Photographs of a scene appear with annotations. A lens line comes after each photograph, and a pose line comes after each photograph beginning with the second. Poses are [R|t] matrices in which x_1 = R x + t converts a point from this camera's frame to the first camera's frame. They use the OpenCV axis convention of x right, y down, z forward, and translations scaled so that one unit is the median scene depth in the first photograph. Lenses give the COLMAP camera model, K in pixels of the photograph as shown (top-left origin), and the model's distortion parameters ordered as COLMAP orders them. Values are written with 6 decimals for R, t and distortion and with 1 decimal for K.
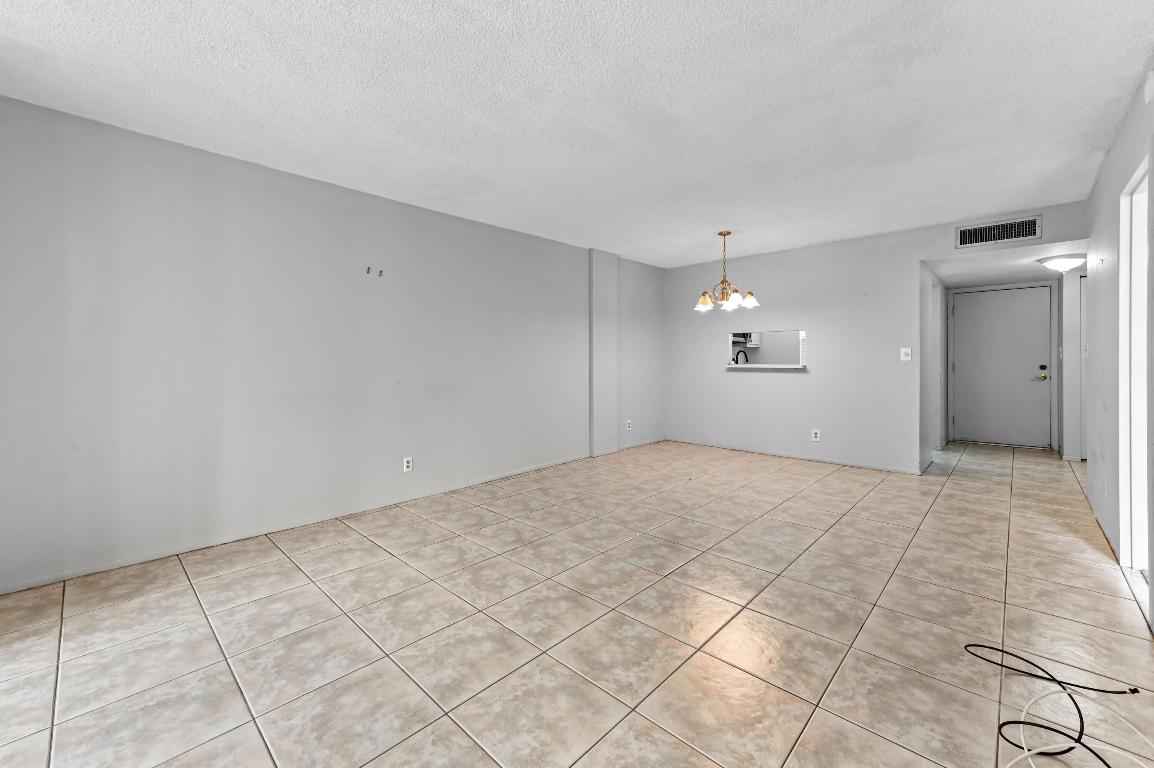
lens RADIAL K [[460.3, 0, 577.6], [0, 460.3, 361.6], [0, 0, 1]] dist [-0.000404, -0.000033]
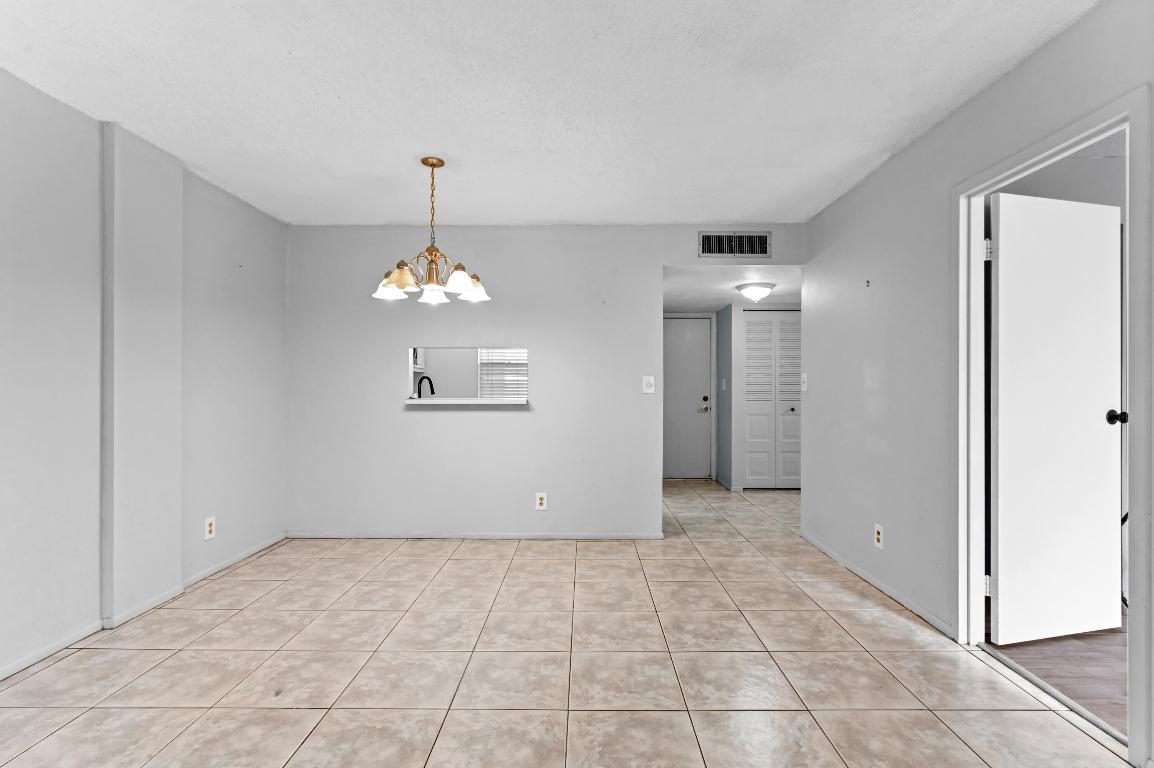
lens RADIAL K [[545.6, 0, 585.2], [0, 545.6, 387.1], [0, 0, 1]] dist [0.004903, 0.000183]
pose [[0.729745, 0.004772, 0.683703, 0.007383], [-0.000276, 0.999978, -0.006684, -0.005721], [-0.683719, 0.004689, 0.729730, 0.396590]]
